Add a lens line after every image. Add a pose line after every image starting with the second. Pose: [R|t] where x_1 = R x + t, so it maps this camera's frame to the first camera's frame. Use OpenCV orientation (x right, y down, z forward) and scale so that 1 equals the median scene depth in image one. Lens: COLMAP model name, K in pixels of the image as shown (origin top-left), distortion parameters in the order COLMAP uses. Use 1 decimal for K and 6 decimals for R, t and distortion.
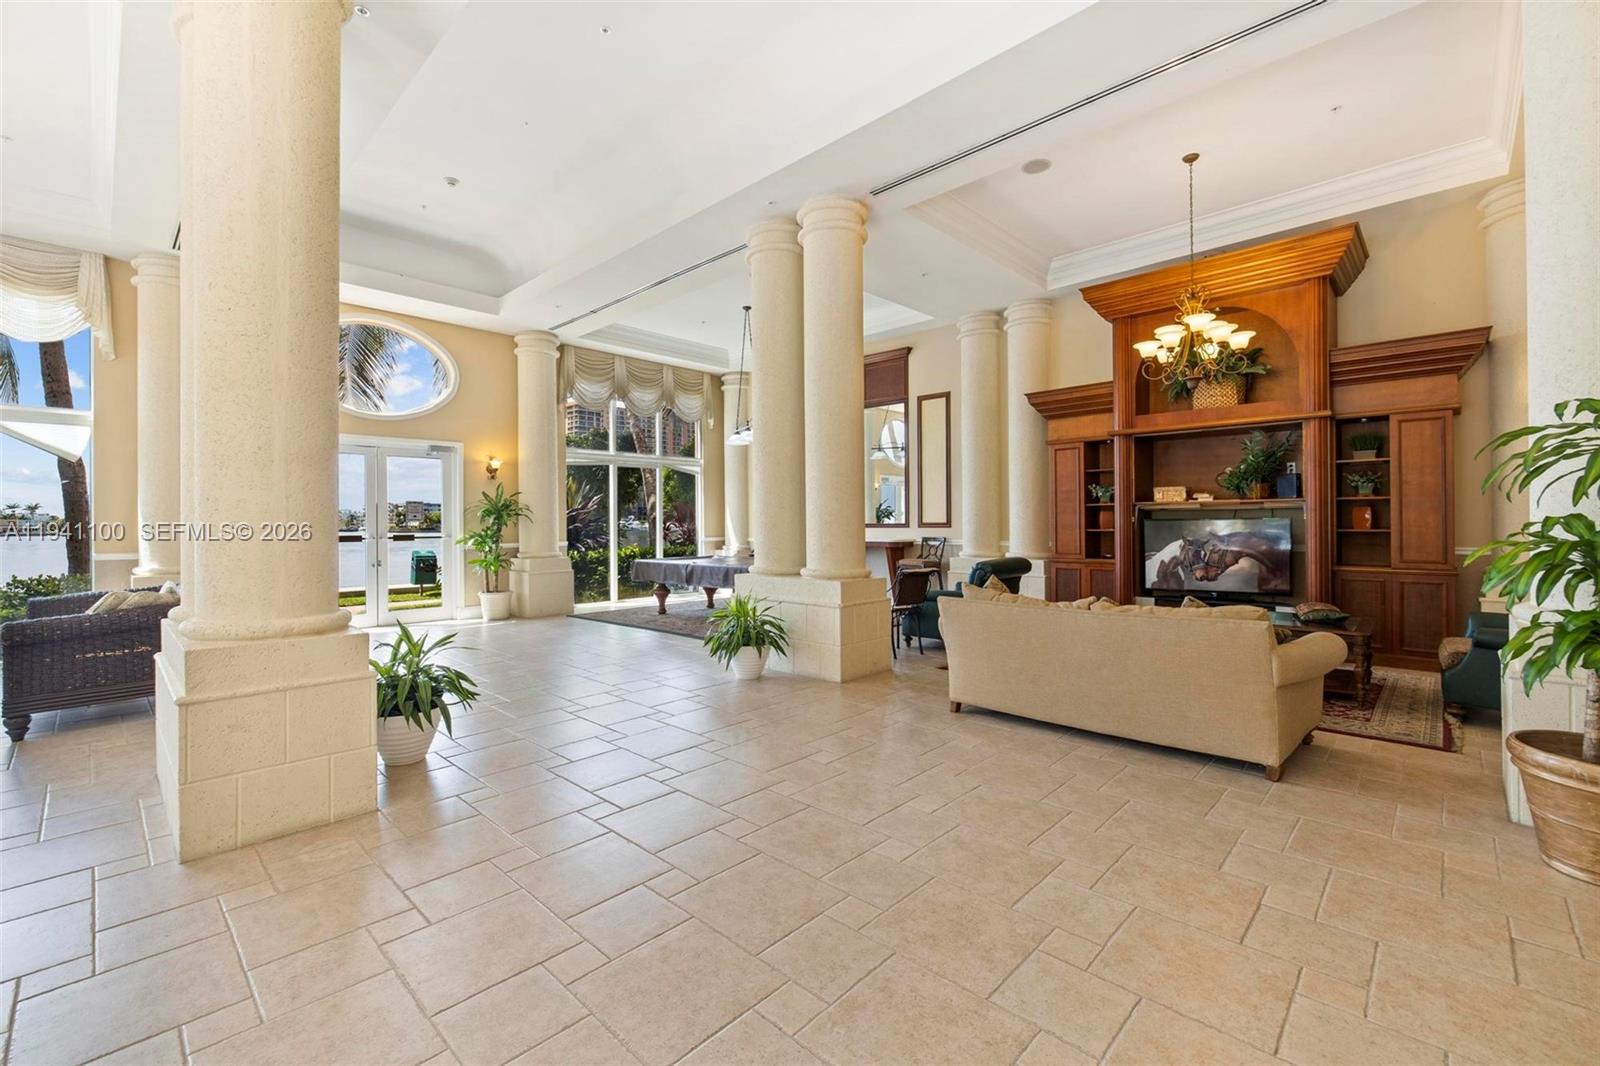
lens RADIAL K [[684.8, 0, 800.7], [0, 684.8, 517.8], [0, 0, 1]] dist [-0.002319, -0.000256]
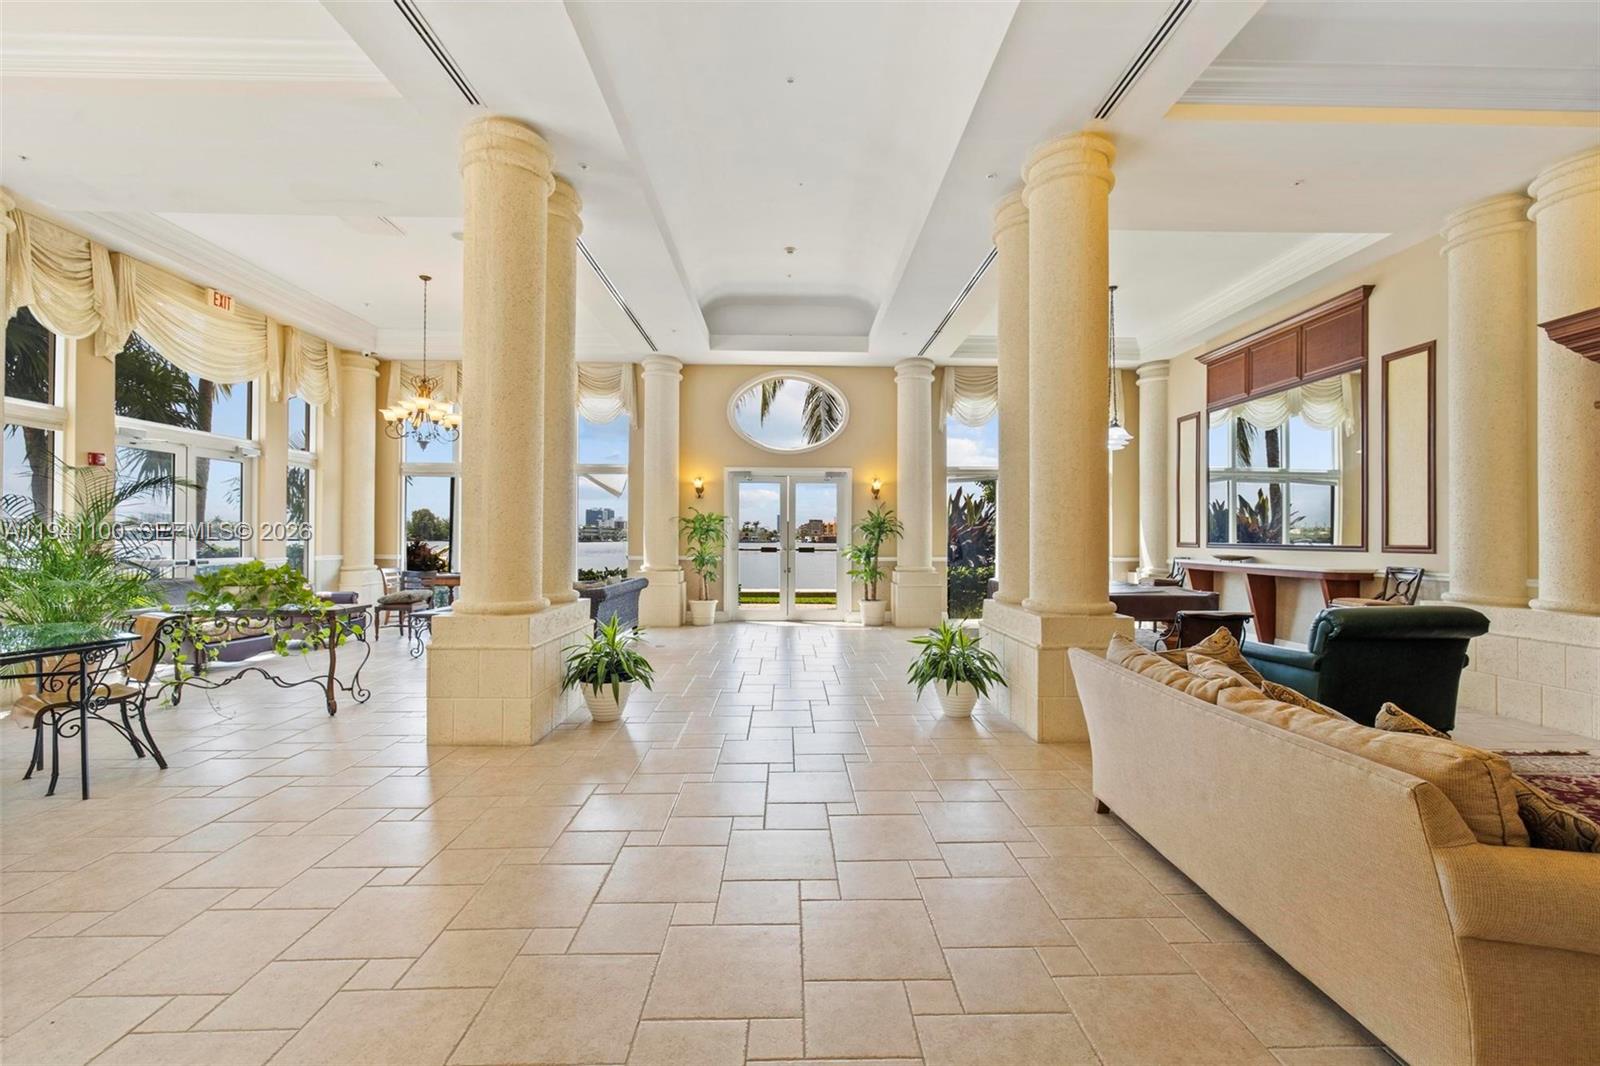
lens RADIAL K [[680.1, 0, 800.0], [0, 680.1, 533.0], [0, 0, 1]] dist [-0.001438, -0.000466]
pose [[0.704644, 0.005331, -0.709541, 0.257570], [-0.004433, 0.999985, 0.003111, -0.004425], [0.709547, 0.000954, 0.704657, 0.138914]]
